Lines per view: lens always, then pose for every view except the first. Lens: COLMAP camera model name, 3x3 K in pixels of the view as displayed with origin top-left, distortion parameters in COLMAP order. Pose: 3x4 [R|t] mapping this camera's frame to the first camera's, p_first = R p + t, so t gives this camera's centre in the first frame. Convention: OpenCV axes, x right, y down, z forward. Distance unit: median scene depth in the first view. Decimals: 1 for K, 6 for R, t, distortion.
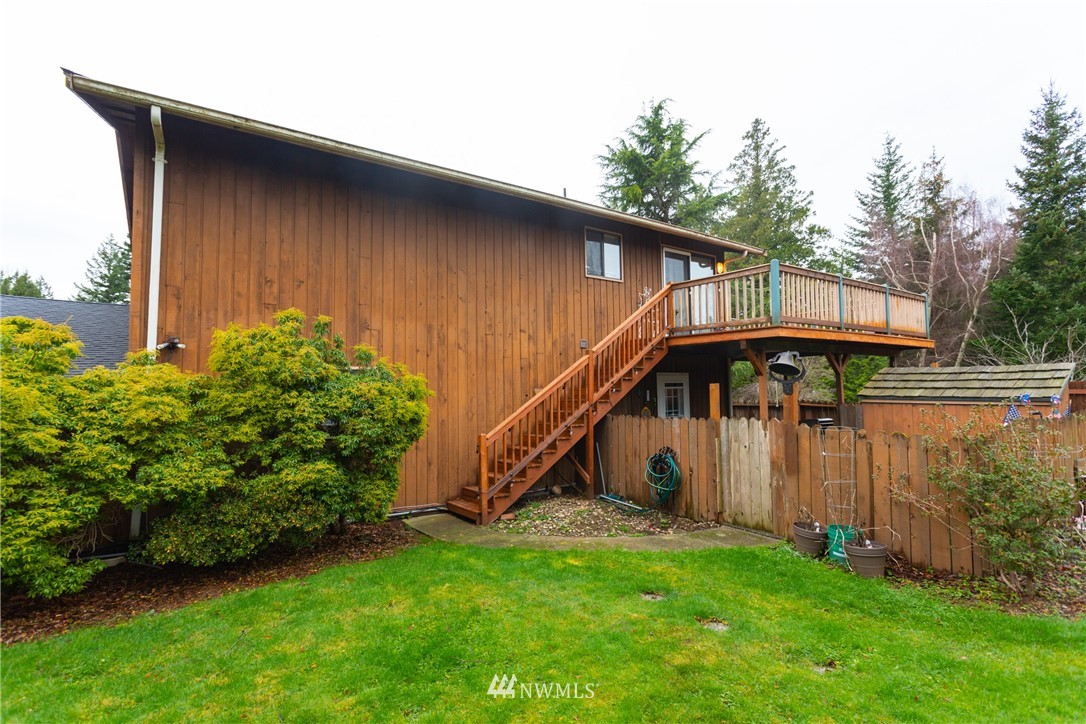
lens RADIAL K [[520.2, 0, 537.1], [0, 520.2, 360.2], [0, 0, 1]] dist [0.002105, 0.000555]
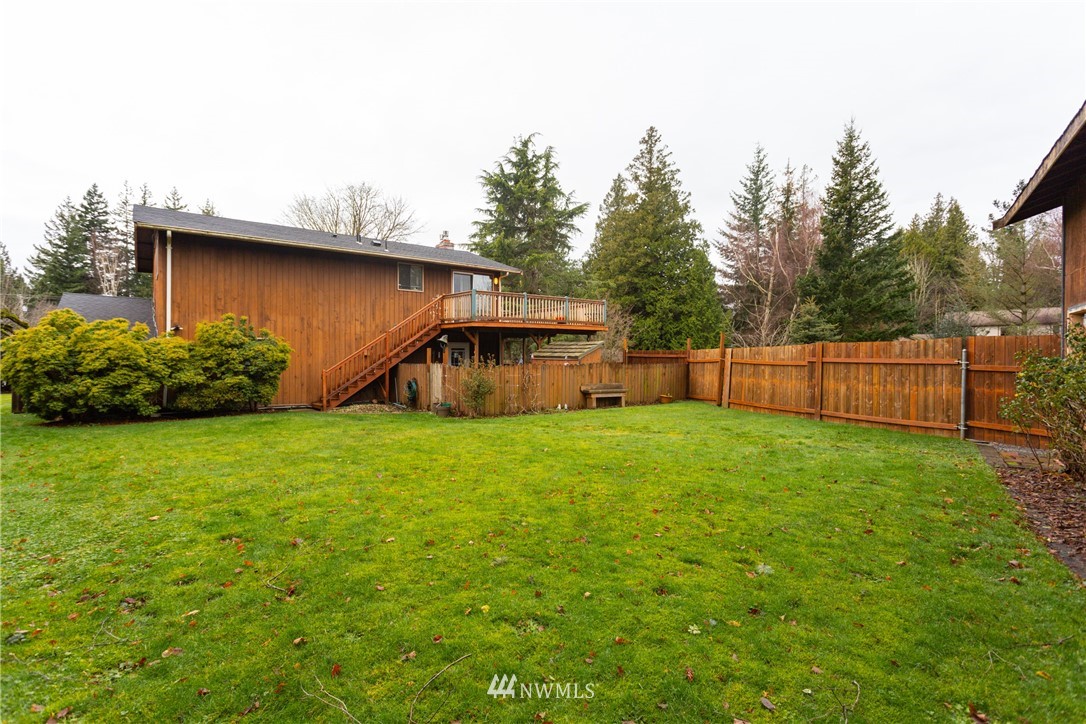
lens RADIAL K [[526.7, 0, 543.0], [0, 526.7, 362.0], [0, 0, 1]] dist [0.003075, 0.000263]
pose [[0.998328, 0.013191, 0.056273, 0.614916], [-0.017006, 0.997550, 0.067862, -0.049846], [-0.055240, -0.068706, 0.996106, -1.110852]]
